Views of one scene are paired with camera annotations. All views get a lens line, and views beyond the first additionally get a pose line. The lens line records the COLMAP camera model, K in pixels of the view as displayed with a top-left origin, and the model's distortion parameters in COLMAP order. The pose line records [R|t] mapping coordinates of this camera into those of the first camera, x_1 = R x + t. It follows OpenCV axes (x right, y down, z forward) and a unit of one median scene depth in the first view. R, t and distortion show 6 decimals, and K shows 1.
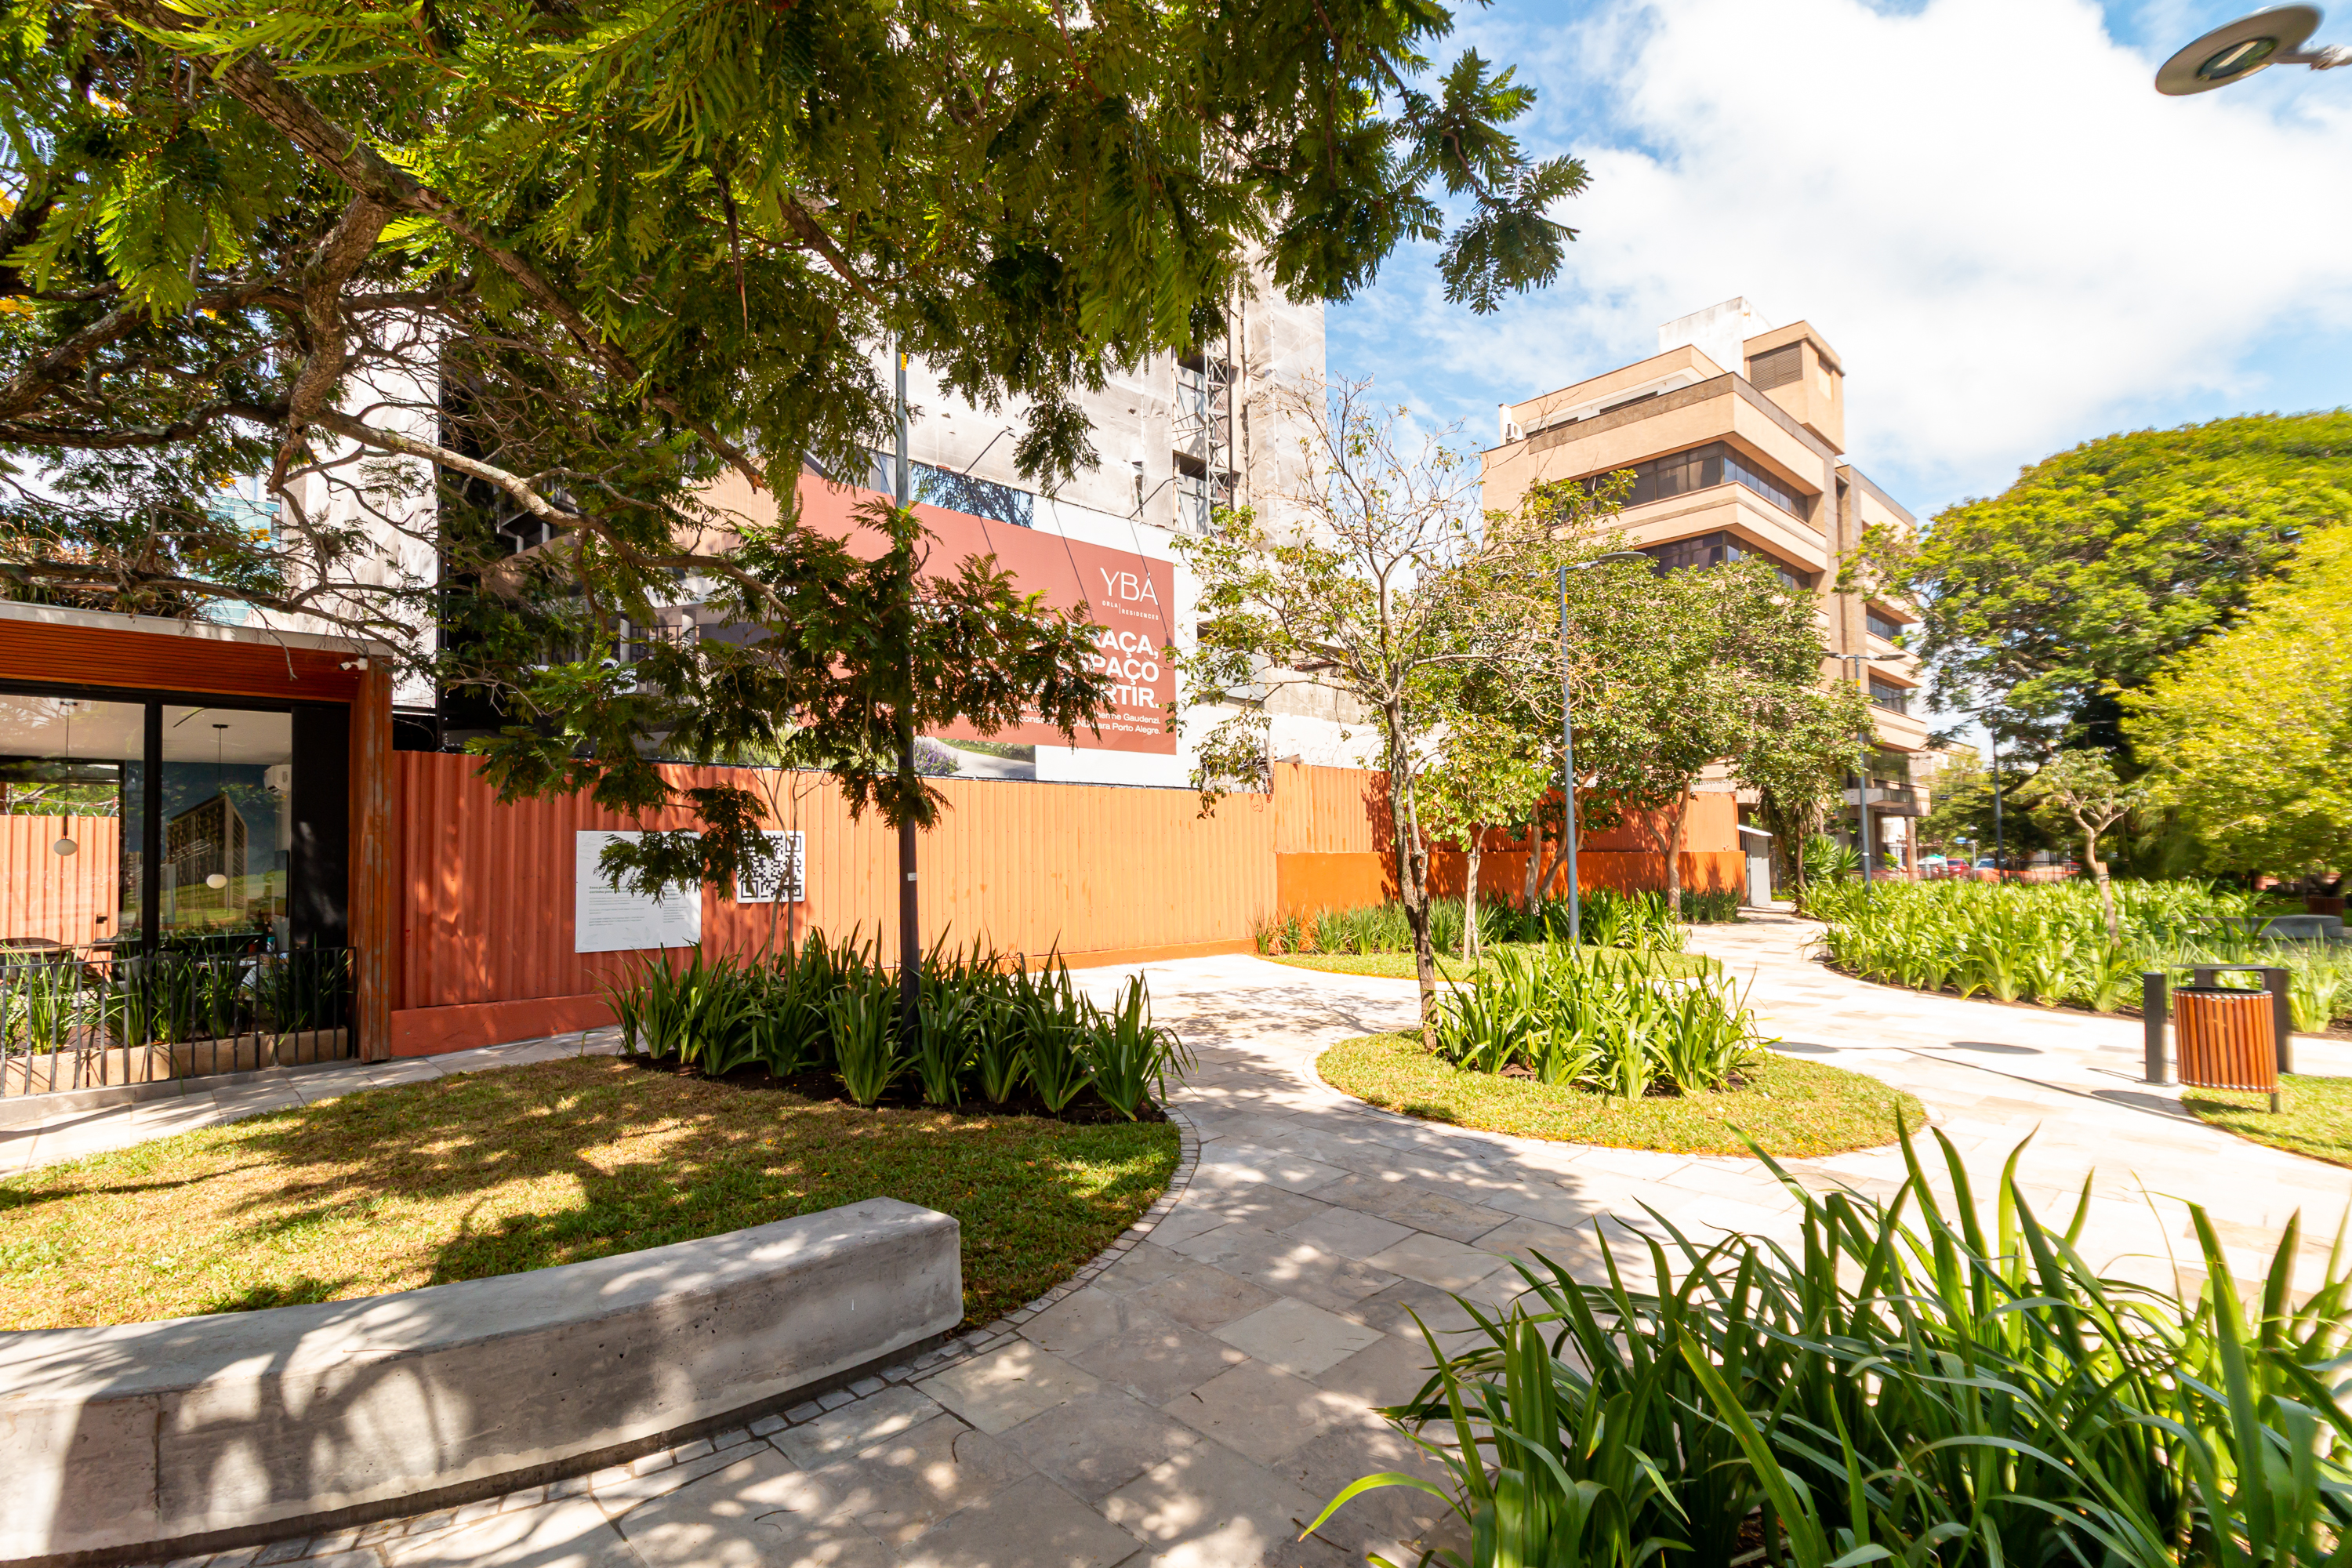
lens RADIAL K [[1059.8, 0, 1174.0], [0, 1059.8, 817.5], [0, 0, 1]] dist [-0.000048, -0.000096]
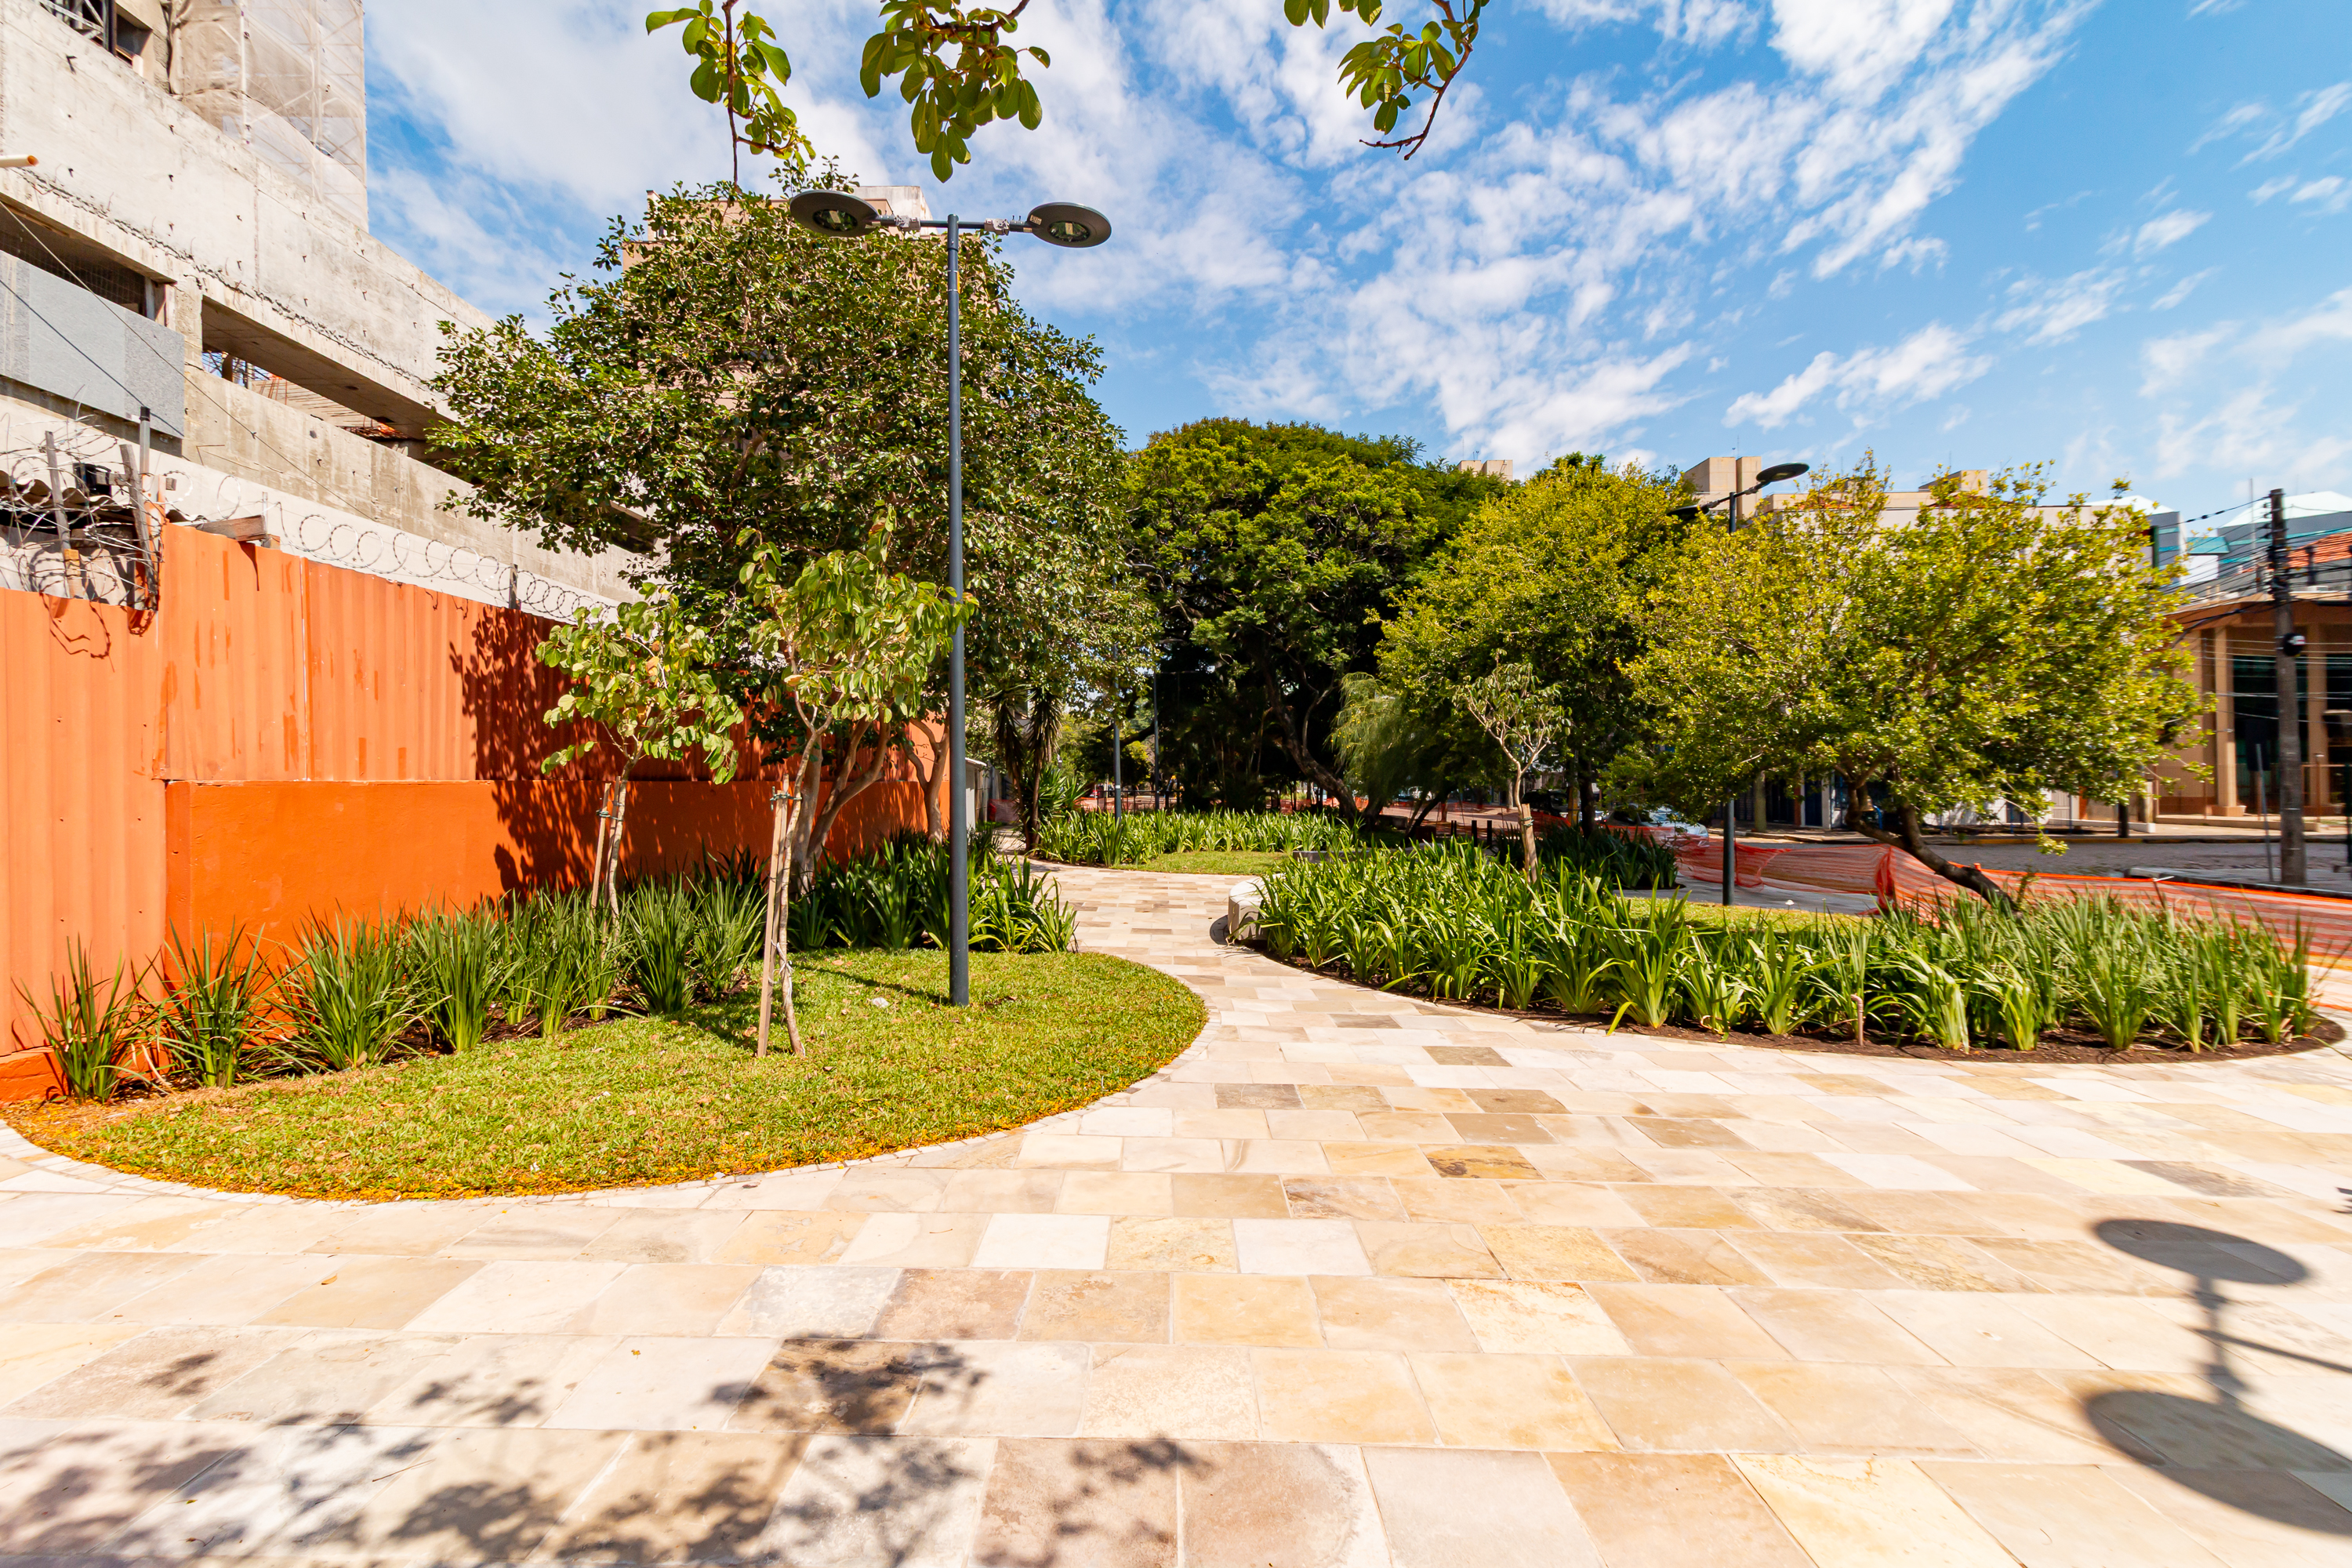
lens RADIAL K [[1060.0, 0, 1170.4], [0, 1060.0, 771.3], [0, 0, 1]] dist [-0.000725, -0.000081]
pose [[0.695702, 0.014835, 0.718177, 0.076280], [-0.034444, 0.999326, 0.012723, 0.013041], [-0.717504, -0.033588, 0.695744, 0.521744]]
